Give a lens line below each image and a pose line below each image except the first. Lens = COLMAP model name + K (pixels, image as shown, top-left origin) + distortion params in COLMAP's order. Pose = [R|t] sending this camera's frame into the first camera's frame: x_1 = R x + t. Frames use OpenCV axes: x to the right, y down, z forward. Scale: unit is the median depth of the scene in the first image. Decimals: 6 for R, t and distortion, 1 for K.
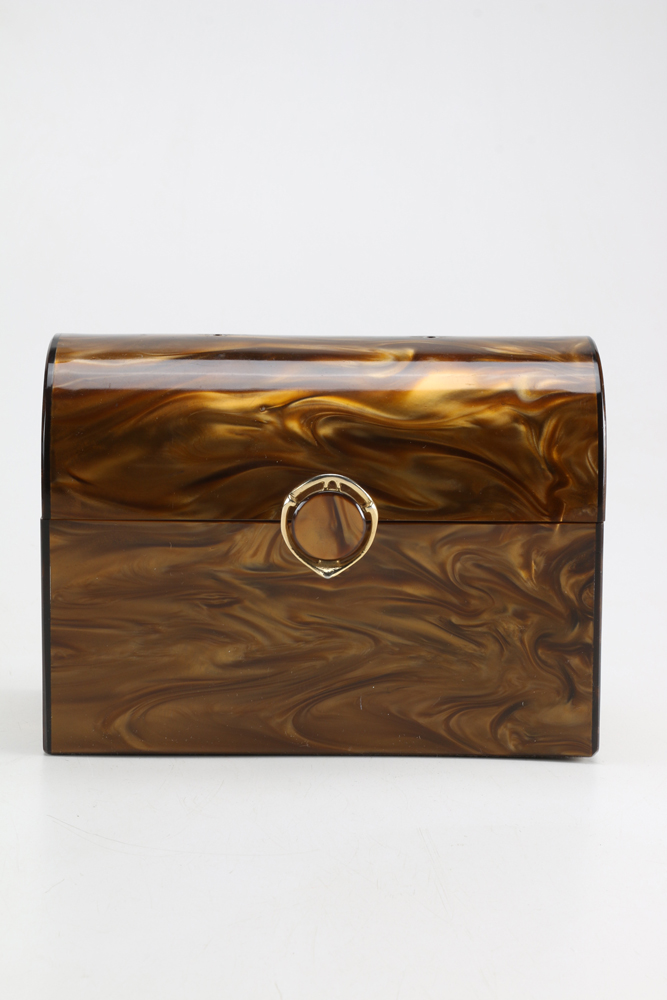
lens RADIAL K [[2581.9, 0, 331.1], [0, 2581.9, 498.7], [0, 0, 1]] dist [0.525359, 0.000000]
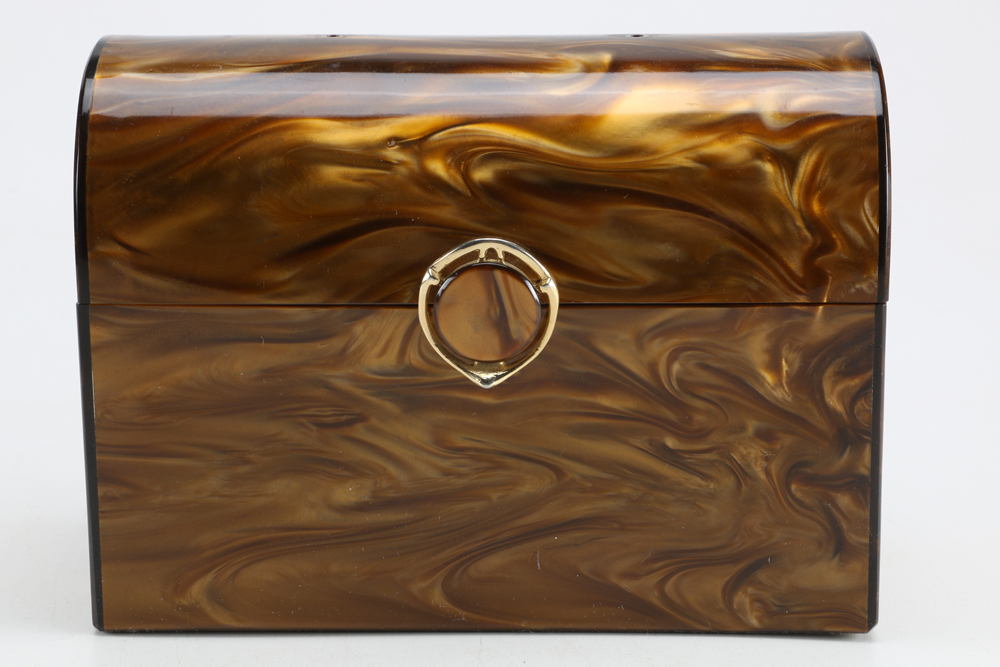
lens RADIAL K [[2393.6, 0, 503.8], [0, 2393.6, 331.2], [0, 0, 1]] dist [0.300561, 0.000000]
pose [[0.999387, -0.006607, -0.034382, 0.025143], [0.008562, 0.998334, 0.057053, -0.020789], [0.033948, -0.057312, 0.997779, 0.354752]]
